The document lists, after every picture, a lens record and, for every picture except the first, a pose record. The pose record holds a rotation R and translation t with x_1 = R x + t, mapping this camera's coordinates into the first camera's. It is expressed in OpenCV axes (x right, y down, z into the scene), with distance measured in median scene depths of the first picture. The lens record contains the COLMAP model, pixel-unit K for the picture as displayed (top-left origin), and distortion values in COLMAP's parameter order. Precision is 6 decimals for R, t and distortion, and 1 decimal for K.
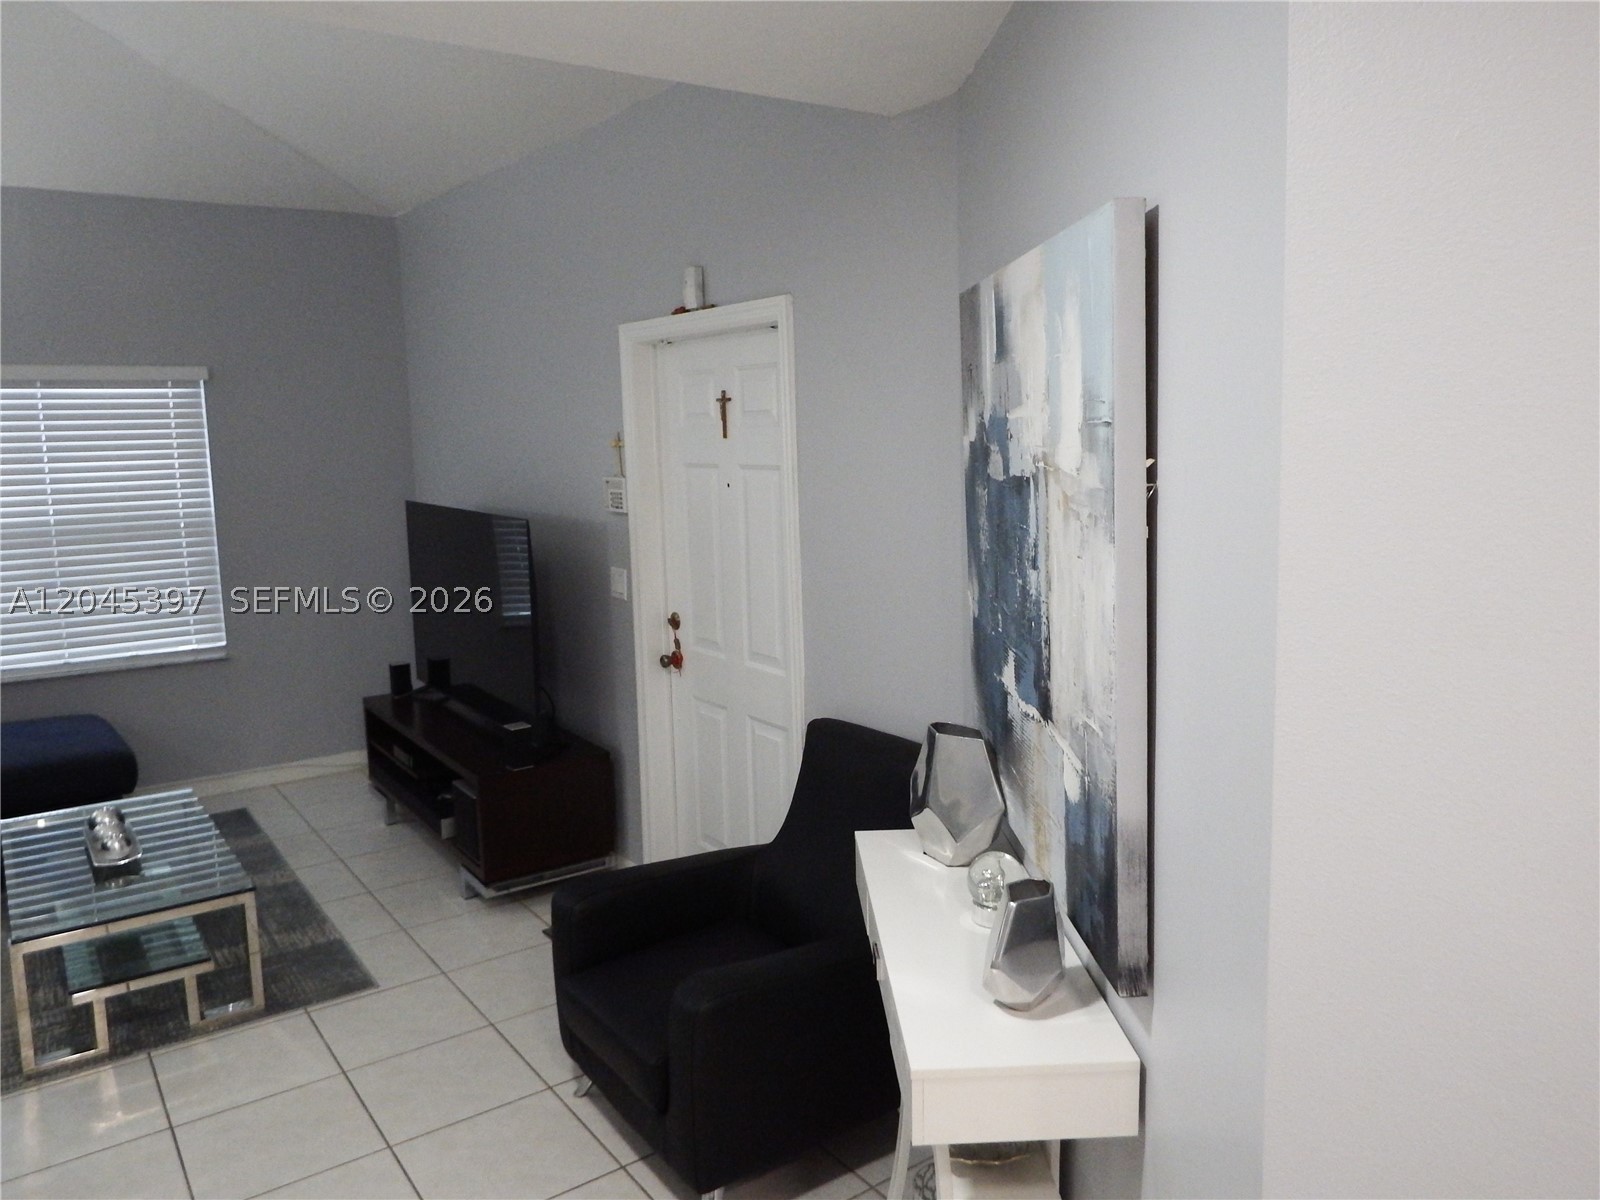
lens RADIAL K [[1146.0, 0, 788.8], [0, 1146.0, 594.5], [0, 0, 1]] dist [-0.010529, -0.004186]
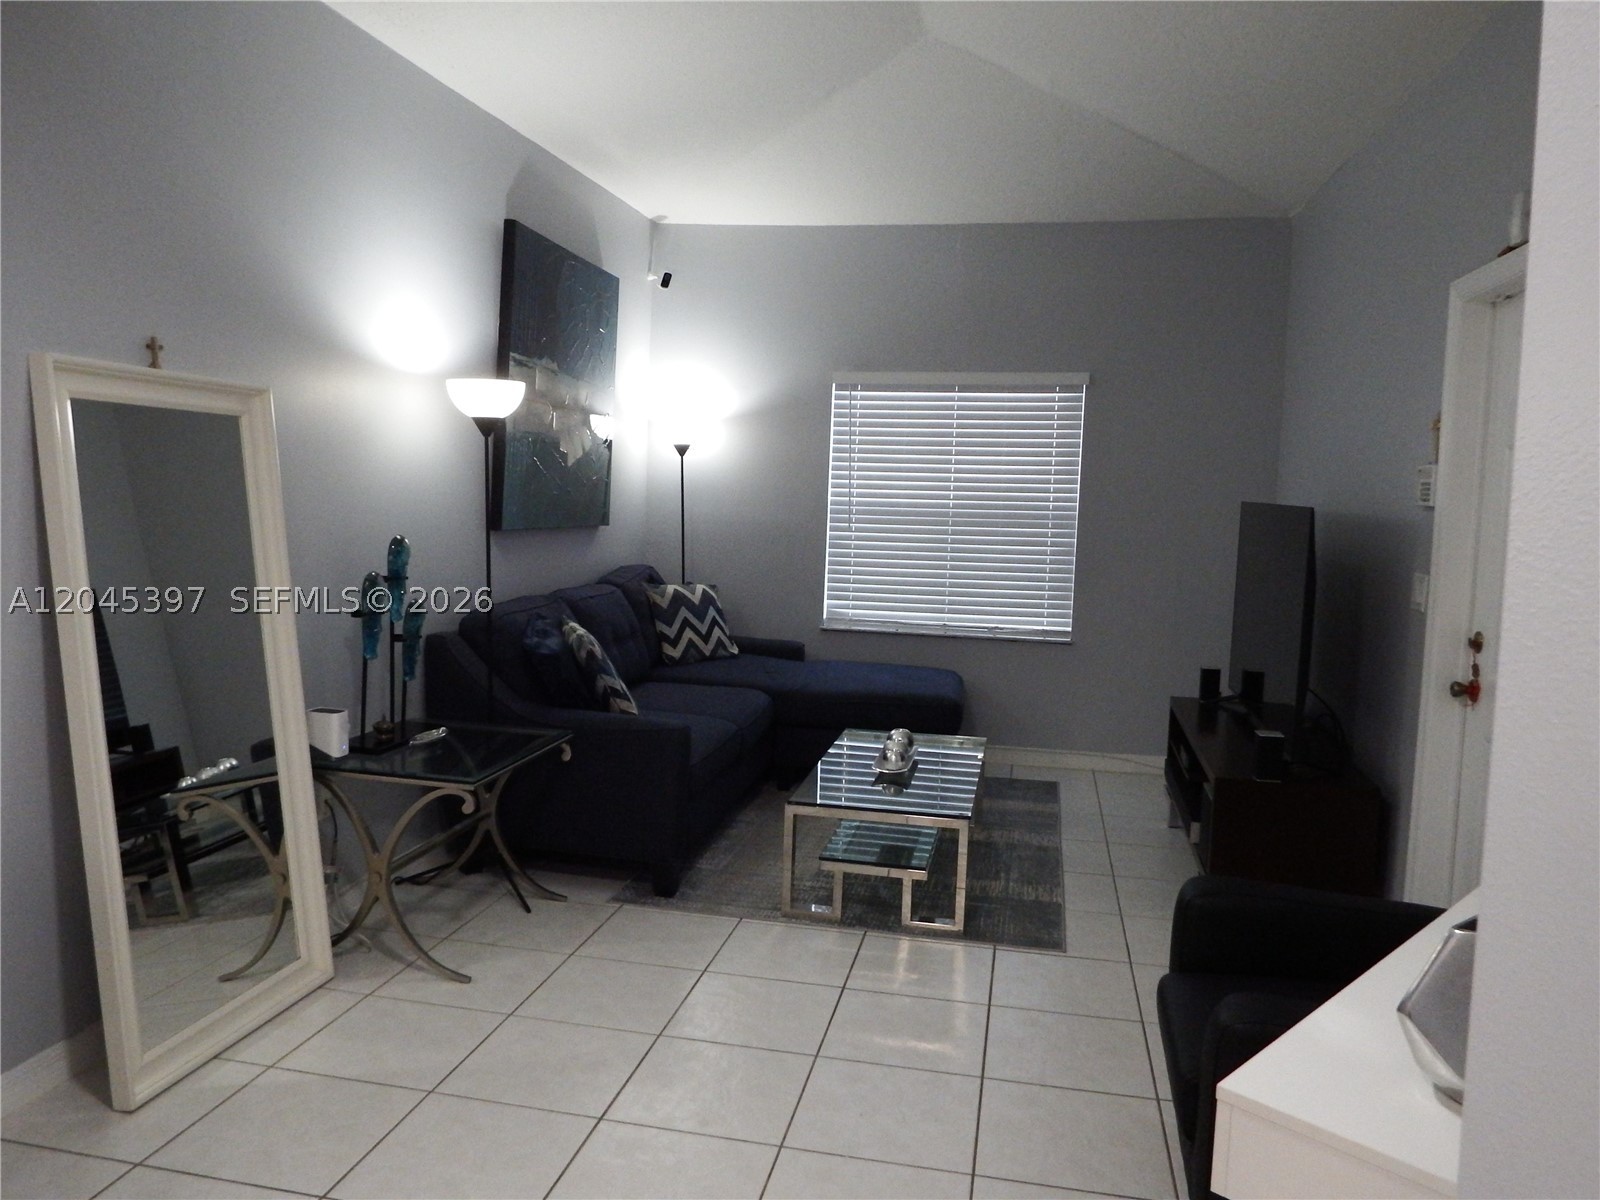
lens RADIAL K [[1146.0, 0, 801.1], [0, 1146.0, 596.7], [0, 0, 1]] dist [-0.010529, -0.004186]
pose [[0.666905, 0.104236, -0.737816, 0.172228], [-0.144921, 0.989404, 0.008788, 0.053239], [0.730915, 0.101064, 0.674944, 0.109452]]
